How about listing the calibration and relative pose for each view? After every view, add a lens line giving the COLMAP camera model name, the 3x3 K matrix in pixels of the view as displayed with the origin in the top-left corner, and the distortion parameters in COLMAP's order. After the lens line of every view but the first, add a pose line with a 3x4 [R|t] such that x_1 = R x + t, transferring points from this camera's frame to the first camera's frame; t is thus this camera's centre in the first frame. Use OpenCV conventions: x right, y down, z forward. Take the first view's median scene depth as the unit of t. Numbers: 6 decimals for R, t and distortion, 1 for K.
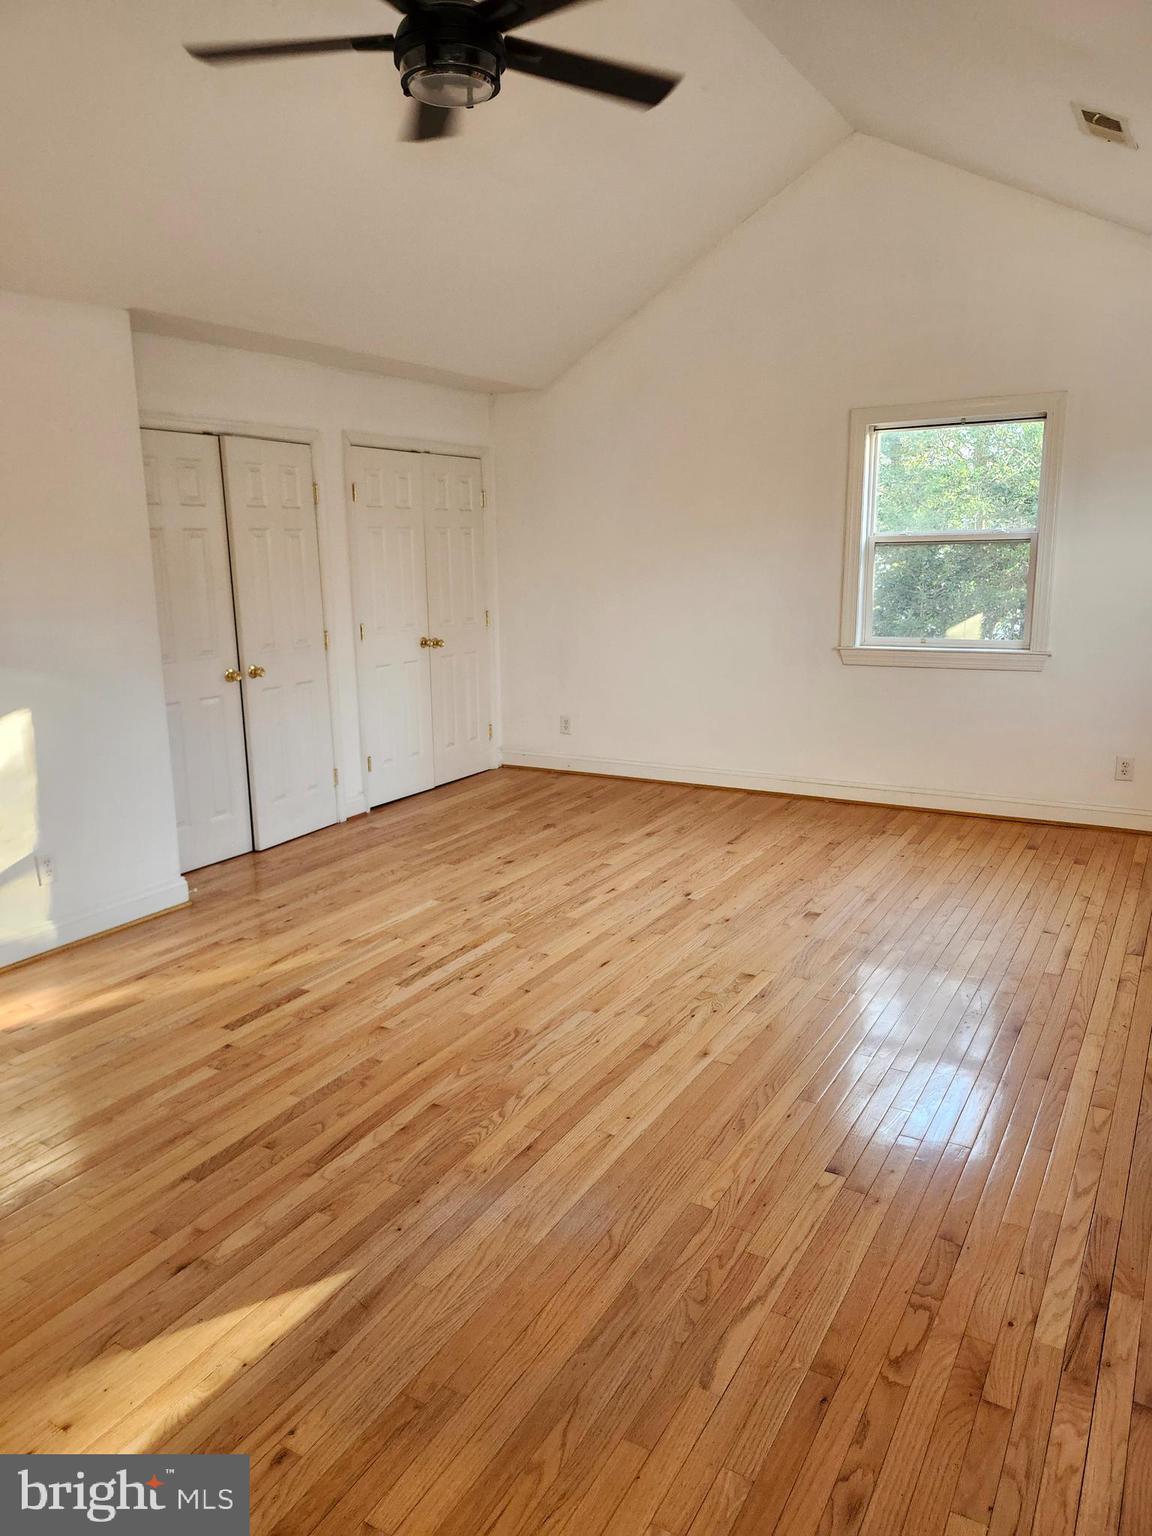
lens RADIAL K [[1060.1, 0, 578.5], [0, 1060.1, 739.2], [0, 0, 1]] dist [0.110446, -0.164864]
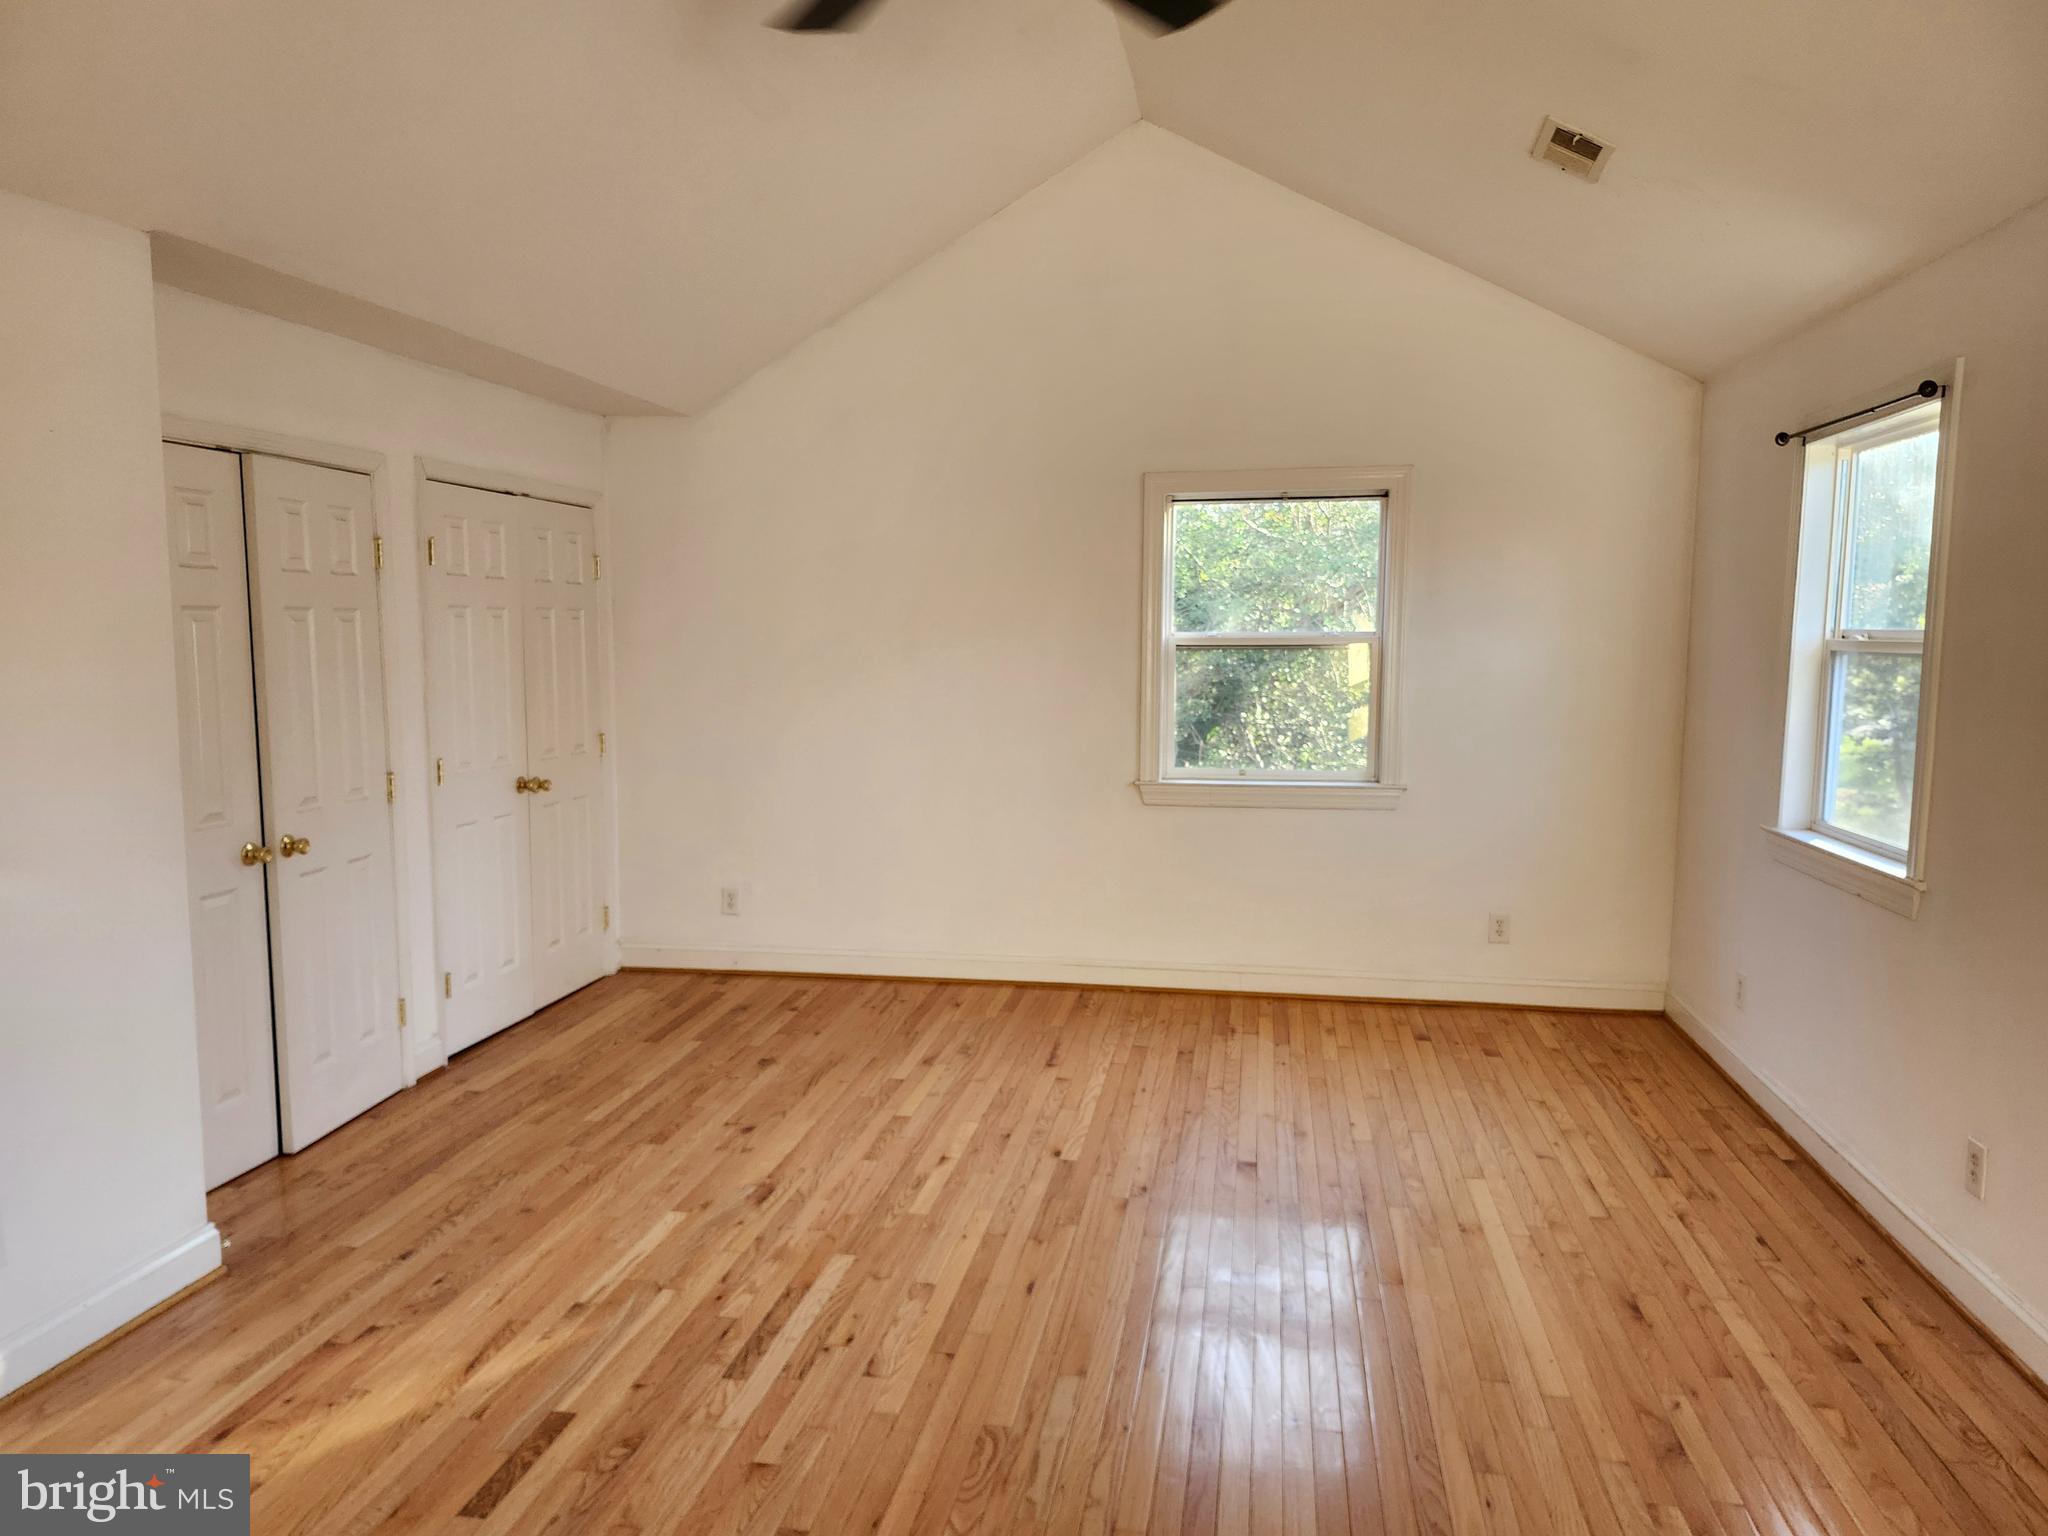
lens RADIAL K [[1413.5, 0, 1020.9], [0, 1413.5, 750.2], [0, 0, 1]] dist [0.110446, -0.164864]
pose [[0.935940, -0.011512, 0.351970, -0.206106], [0.045858, 0.994939, -0.089402, -0.026292], [-0.349160, 0.099815, 0.931732, 0.116907]]
